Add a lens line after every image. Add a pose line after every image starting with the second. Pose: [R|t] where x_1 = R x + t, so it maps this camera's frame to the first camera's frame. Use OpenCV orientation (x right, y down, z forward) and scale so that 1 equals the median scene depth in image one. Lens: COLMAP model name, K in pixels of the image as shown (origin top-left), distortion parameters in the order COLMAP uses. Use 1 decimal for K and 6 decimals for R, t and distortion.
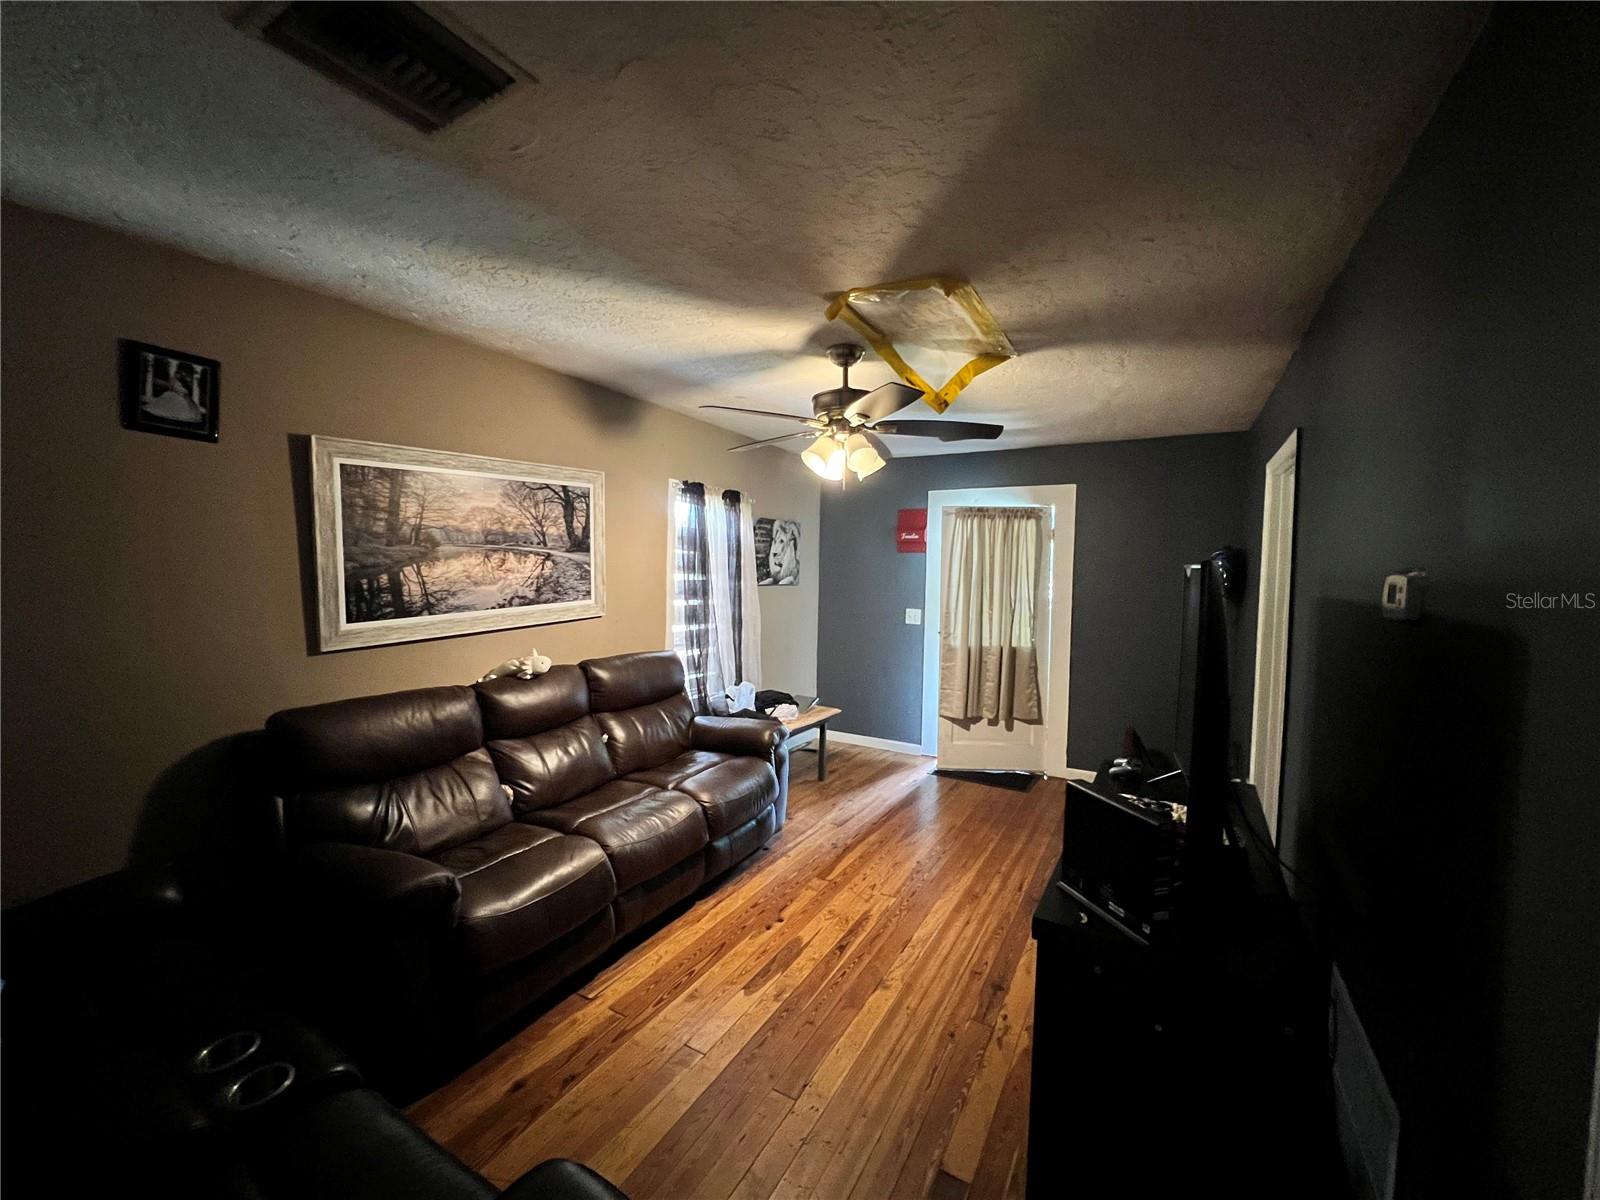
lens RADIAL K [[666.0, 0, 772.5], [0, 666.0, 577.1], [0, 0, 1]] dist [-0.001162, 0.000552]
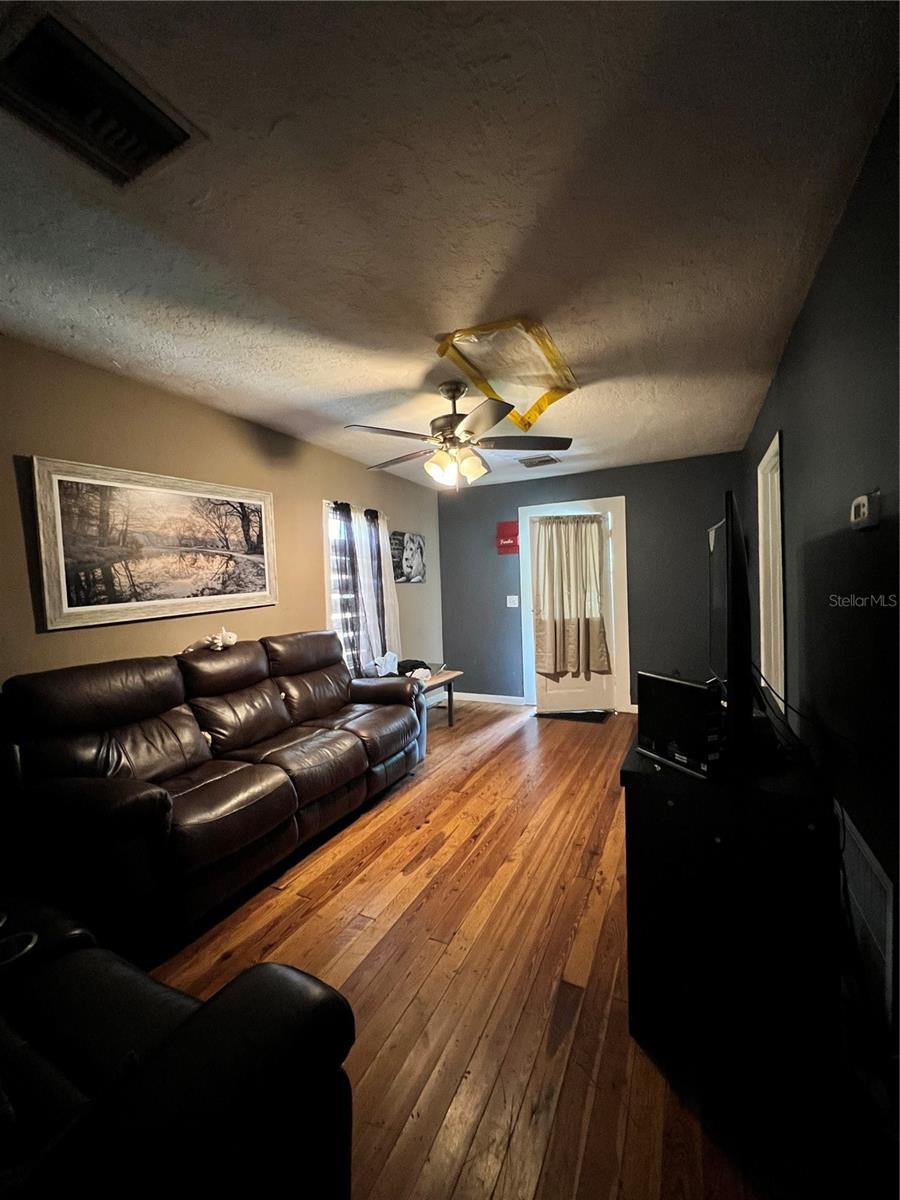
lens RADIAL K [[499.5, 0, 438.1], [0, 499.5, 596.1], [0, 0, 1]] dist [-0.001162, 0.000552]
pose [[0.996079, -0.052473, 0.071220, -0.013273], [0.054134, 0.998300, -0.021589, 0.098616], [-0.069966, 0.025360, 0.997227, 0.015496]]
